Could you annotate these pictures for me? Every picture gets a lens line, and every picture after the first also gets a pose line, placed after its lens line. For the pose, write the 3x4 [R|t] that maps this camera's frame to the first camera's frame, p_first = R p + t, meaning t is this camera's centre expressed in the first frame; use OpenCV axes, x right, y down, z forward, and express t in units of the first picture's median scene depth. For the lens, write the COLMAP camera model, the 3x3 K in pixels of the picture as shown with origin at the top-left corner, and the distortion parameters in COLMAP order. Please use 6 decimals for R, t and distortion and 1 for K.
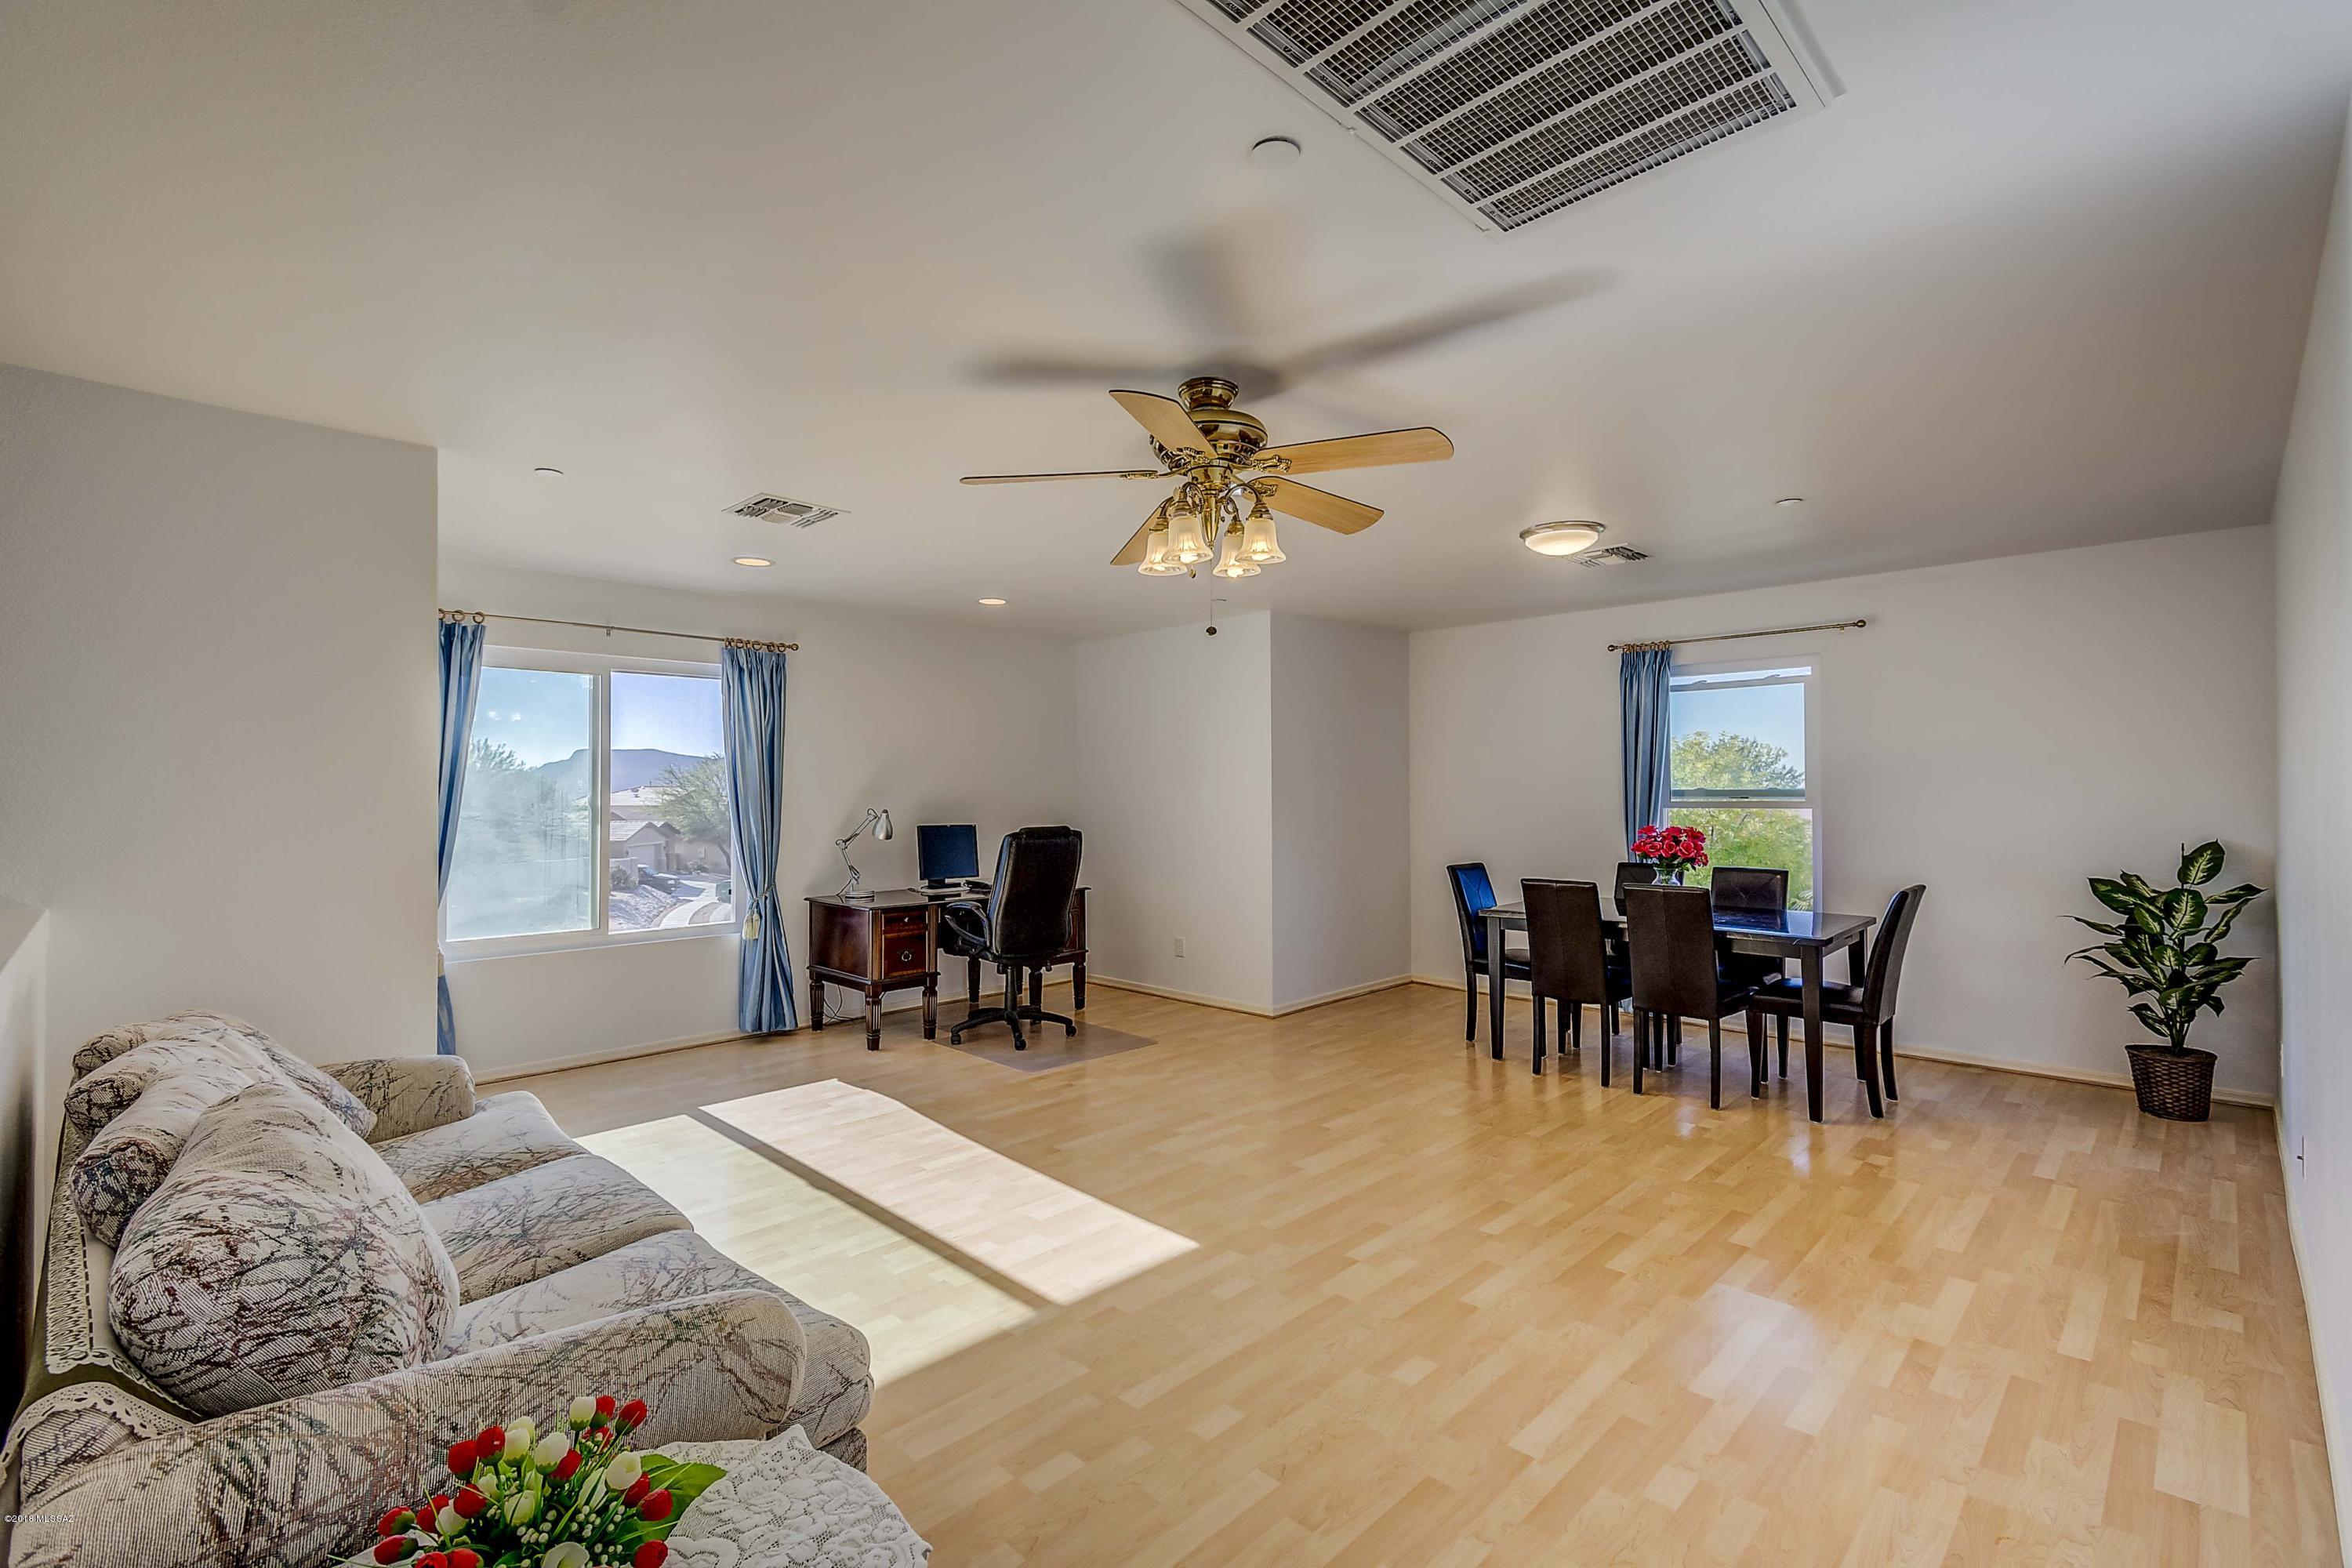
lens RADIAL K [[1036.9, 0, 1181.9], [0, 1036.9, 783.8], [0, 0, 1]] dist [0.017113, -0.007370]
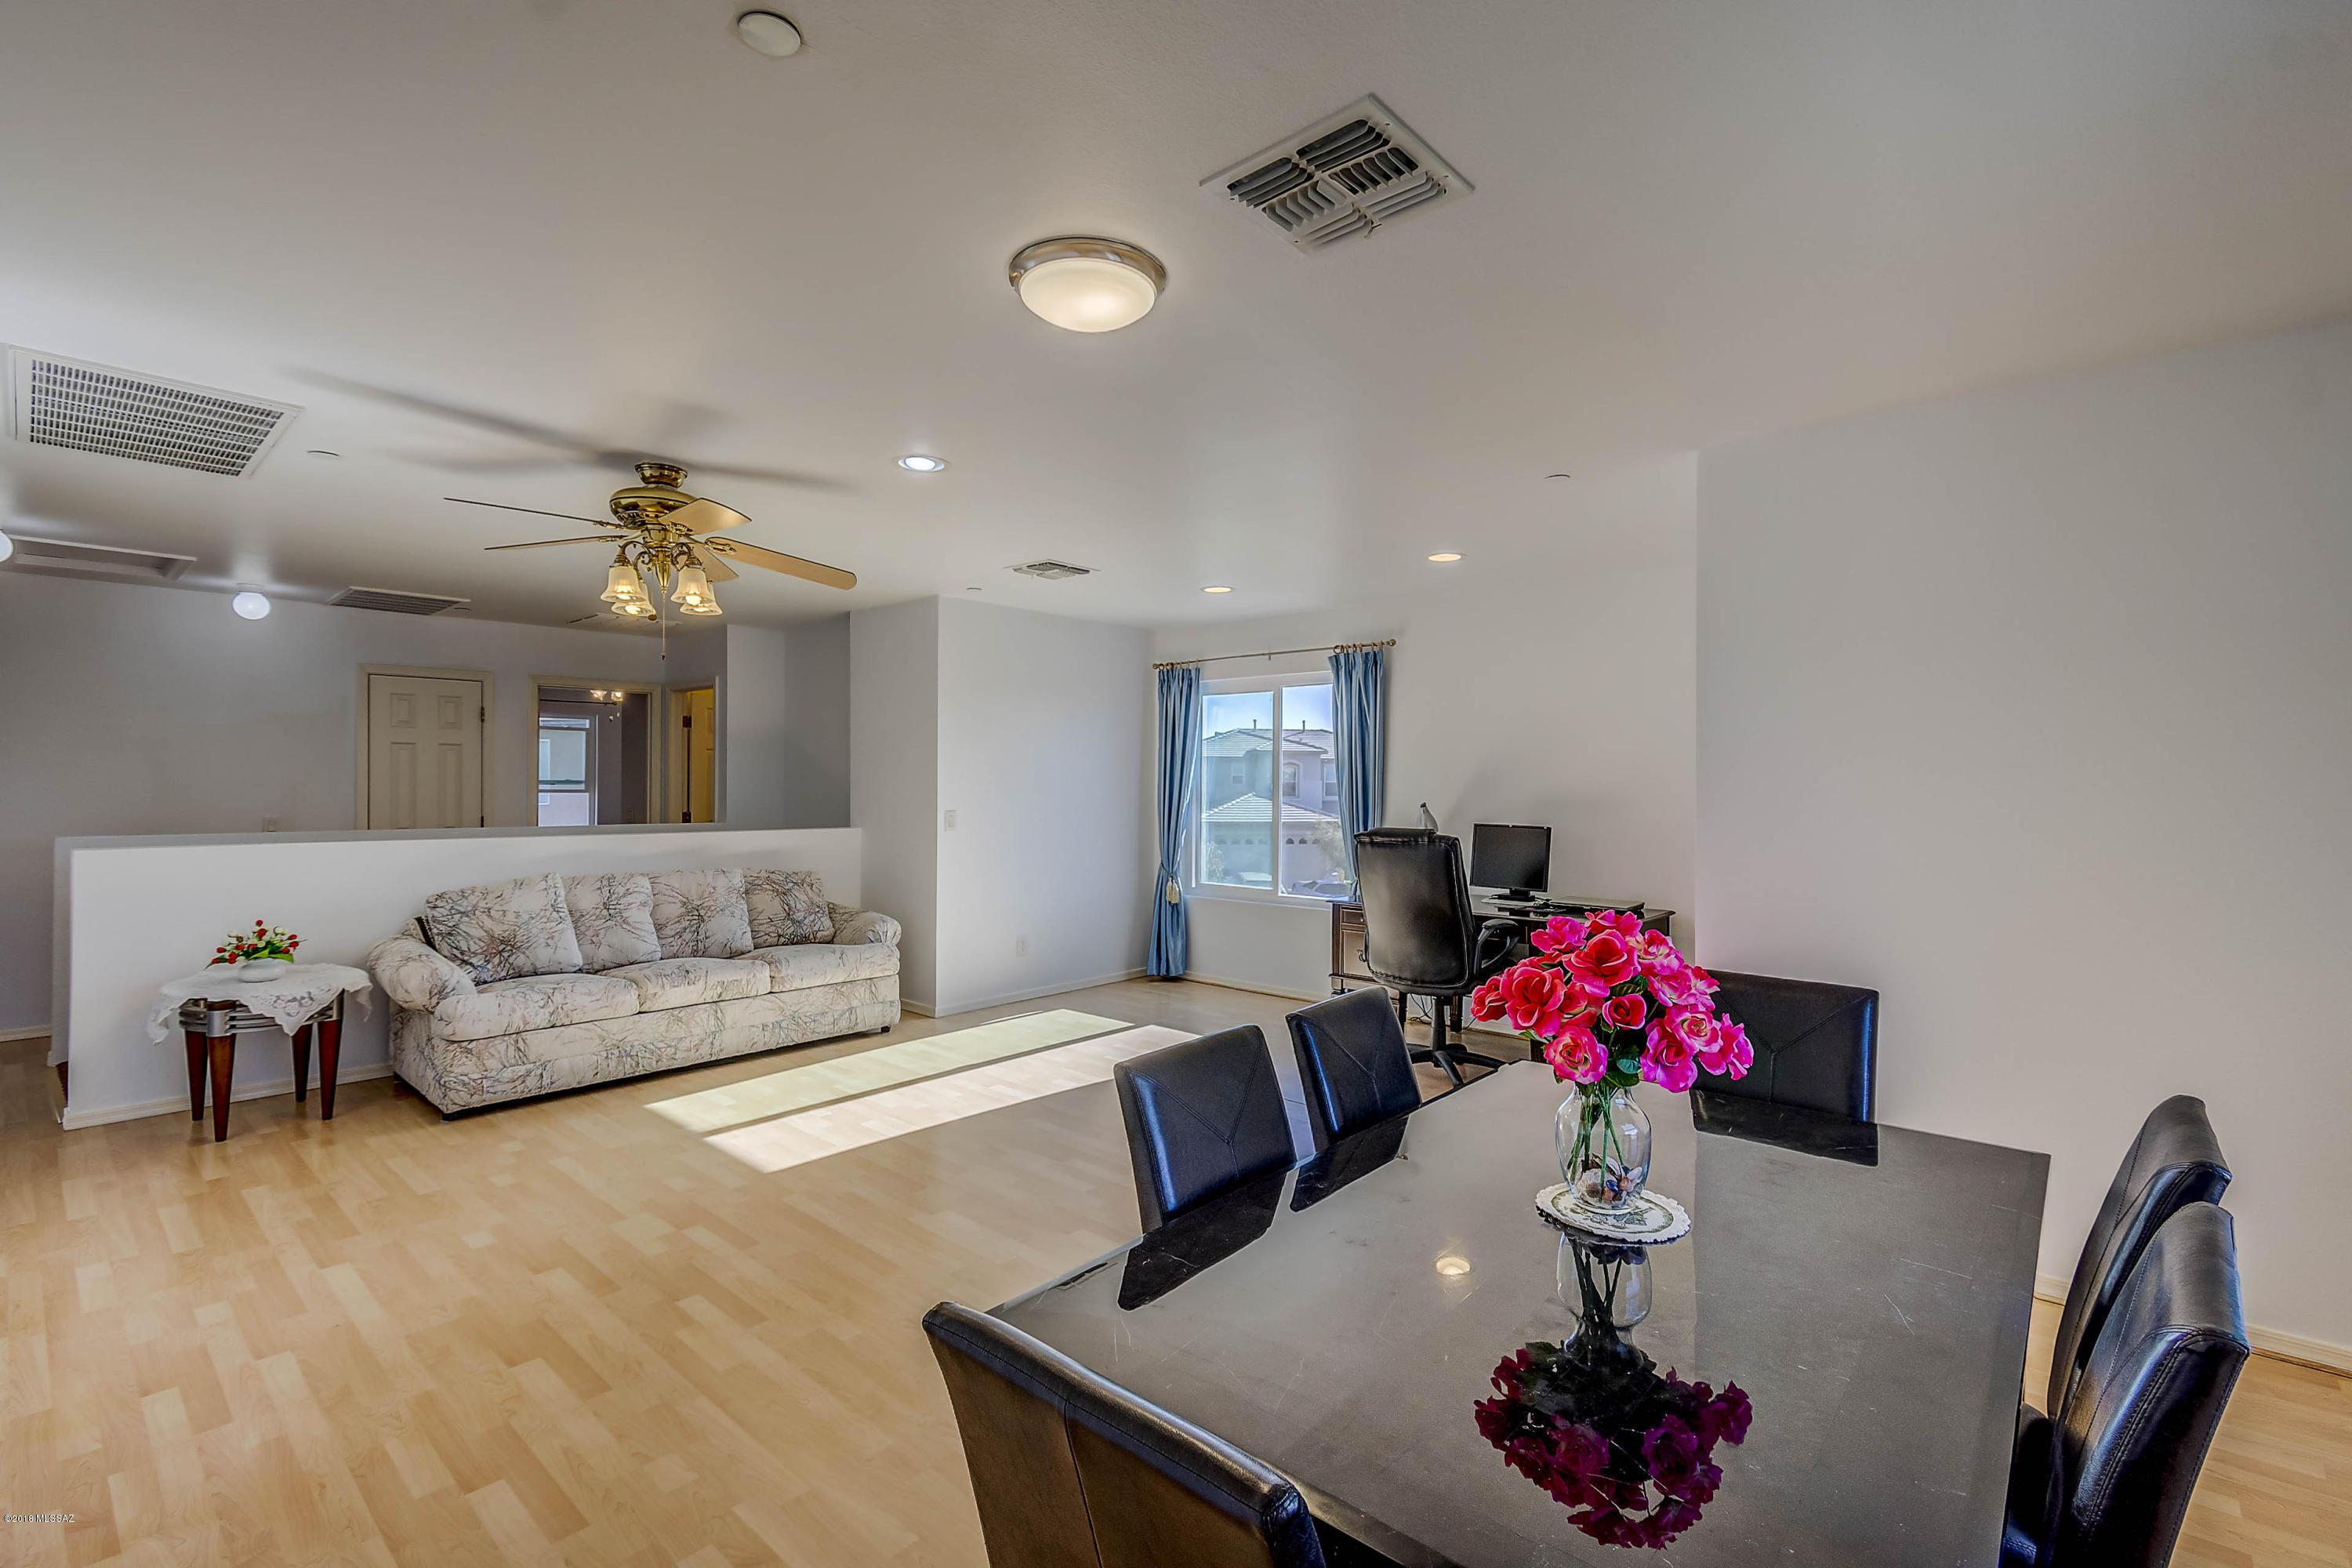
lens RADIAL K [[1036.9, 0, 1181.9], [0, 1036.9, 783.8], [0, 0, 1]] dist [0.017113, -0.007370]
pose [[0.059038, 0.007766, -0.998226, 1.161236], [0.002716, 0.999965, 0.007940, 0.001006], [0.998252, -0.003179, 0.059015, 1.345385]]
